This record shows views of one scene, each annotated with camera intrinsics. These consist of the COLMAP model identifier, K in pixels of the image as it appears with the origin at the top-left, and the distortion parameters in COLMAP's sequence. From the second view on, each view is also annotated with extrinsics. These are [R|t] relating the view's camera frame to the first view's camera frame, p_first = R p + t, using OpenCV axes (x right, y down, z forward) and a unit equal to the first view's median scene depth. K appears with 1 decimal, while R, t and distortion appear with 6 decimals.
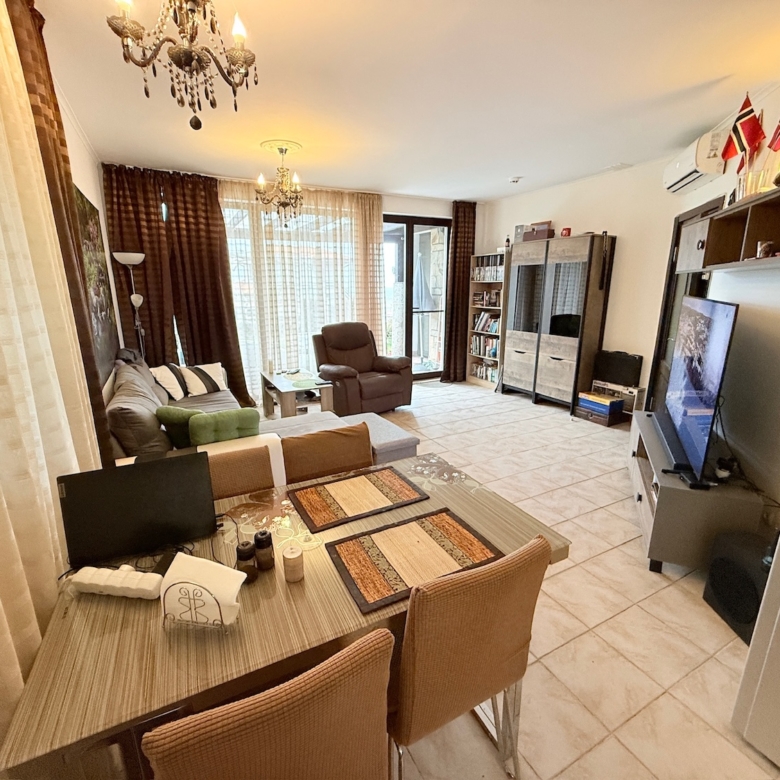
lens RADIAL K [[410.5, 0, 384.9], [0, 410.5, 391.3], [0, 0, 1]] dist [0.000805, -0.001061]
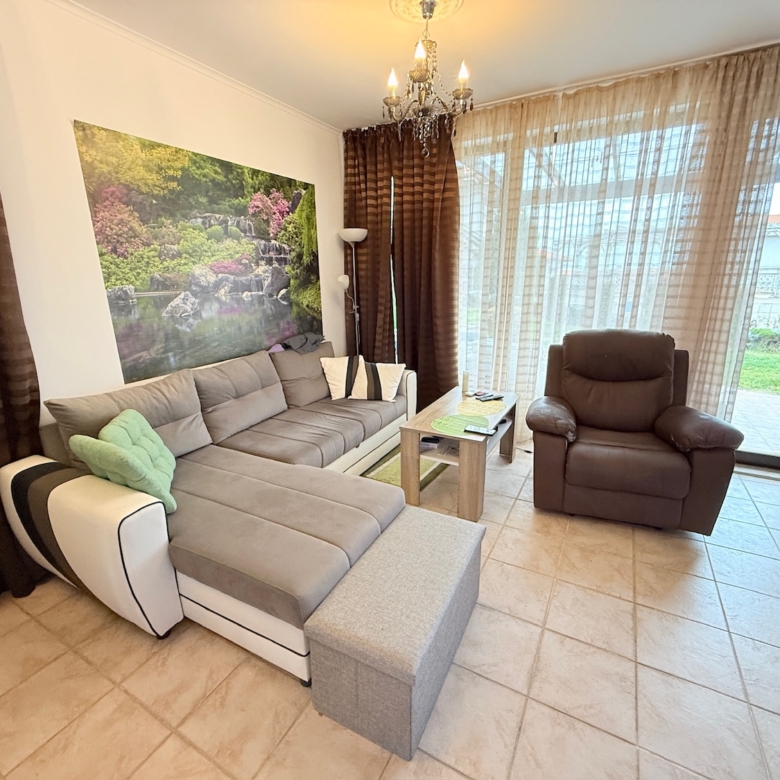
lens RADIAL K [[410.5, 0, 387.3], [0, 410.5, 388.5], [0, 0, 1]] dist [0.000805, -0.001061]
pose [[0.552836, 0.219220, -0.803937, 0.224294], [-0.199378, 0.971550, 0.127820, -0.125385], [0.809086, 0.089624, 0.580816, 0.559438]]
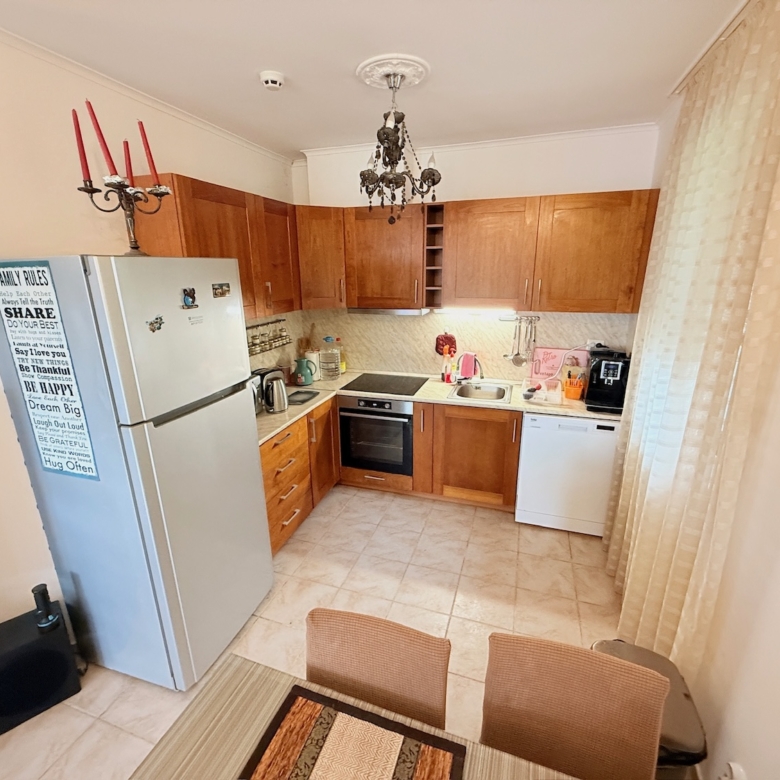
lens RADIAL K [[410.5, 0, 389.1], [0, 410.5, 389.1], [0, 0, 1]] dist [0.000805, -0.001061]
pose [[-0.702080, -0.184167, 0.687871, -0.097923], [0.194185, 0.879853, 0.433763, -0.145546], [-0.685110, 0.438110, -0.581965, 0.299351]]
